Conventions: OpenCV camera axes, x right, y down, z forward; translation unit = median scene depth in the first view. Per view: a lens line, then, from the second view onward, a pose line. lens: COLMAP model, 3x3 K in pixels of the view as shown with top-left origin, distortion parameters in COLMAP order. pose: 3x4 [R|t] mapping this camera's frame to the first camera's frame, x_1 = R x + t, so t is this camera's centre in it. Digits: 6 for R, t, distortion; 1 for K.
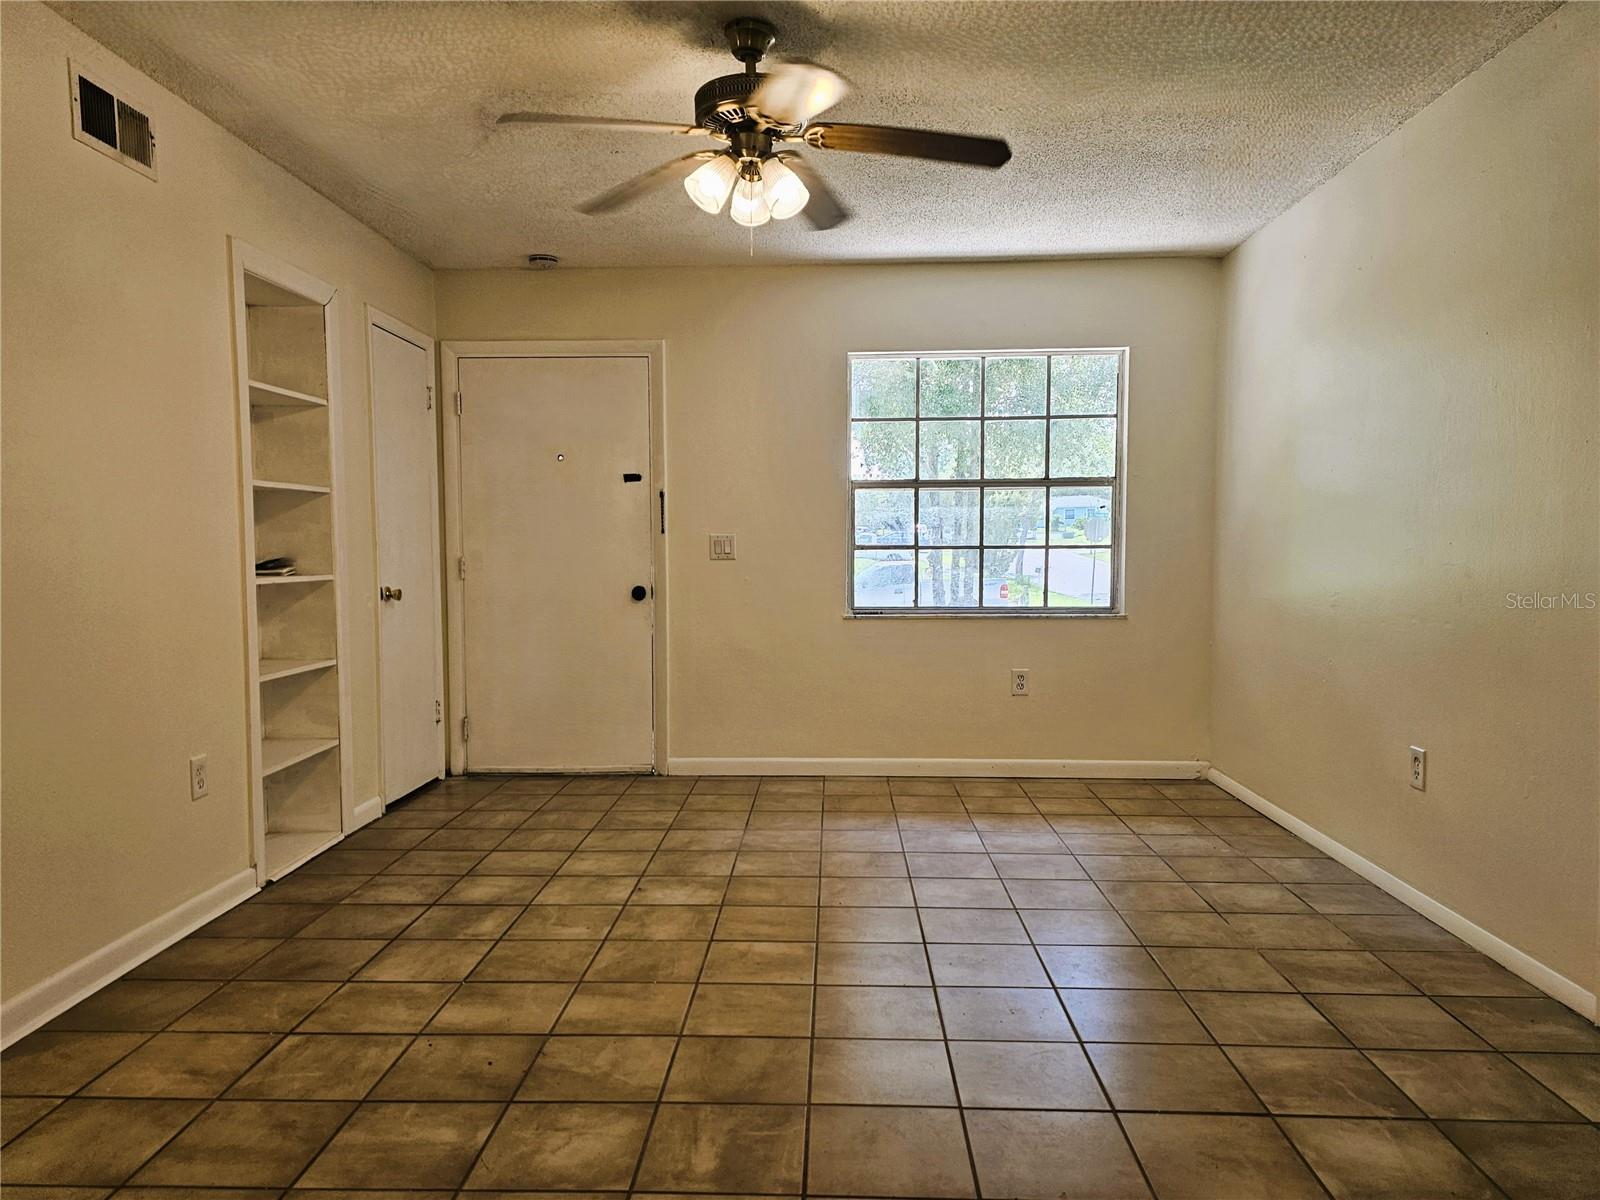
lens RADIAL K [[1112.4, 0, 800.6], [0, 1112.4, 619.9], [0, 0, 1]] dist [0.002648, -0.001566]
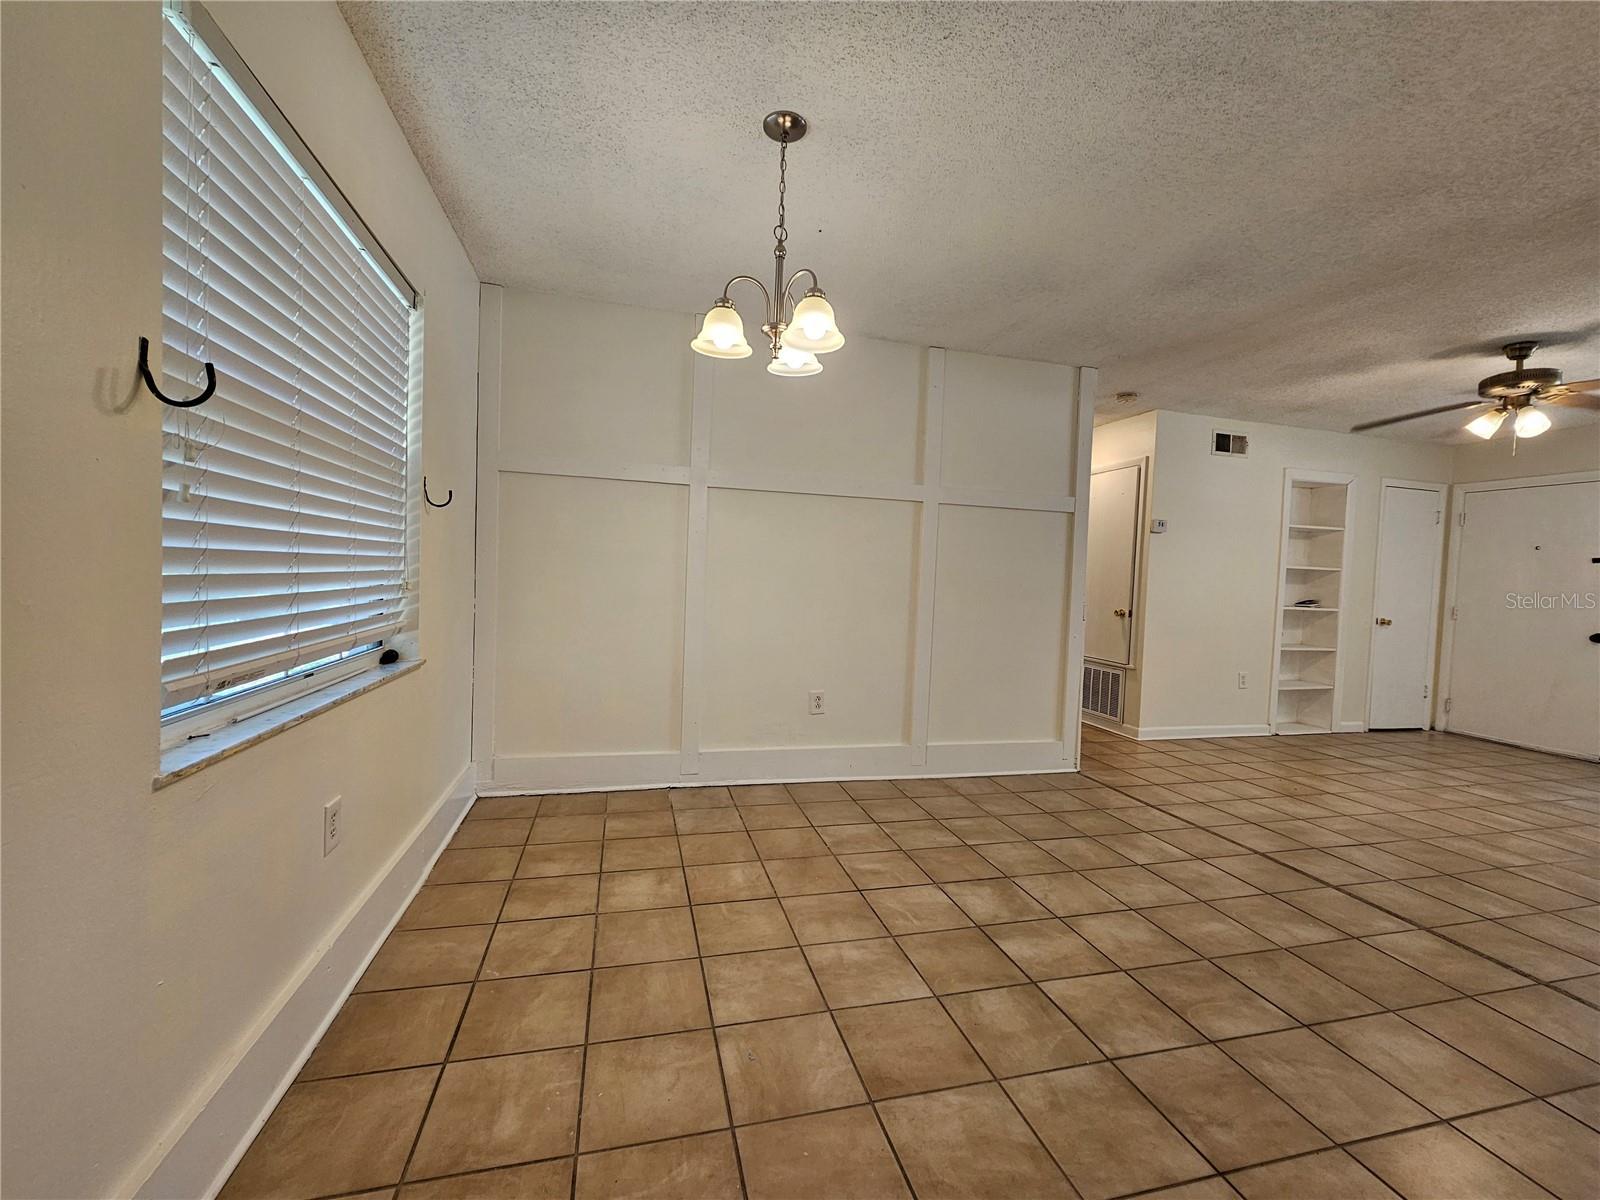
lens RADIAL K [[651.5, 0, 796.9], [0, 651.5, 600.4], [0, 0, 1]] dist [0.002402, -0.002654]
pose [[0.283268, 0.051260, -0.957670, 0.597764], [-0.104873, 0.994238, 0.022197, 0.030845], [0.953289, 0.094146, 0.287012, -0.436298]]
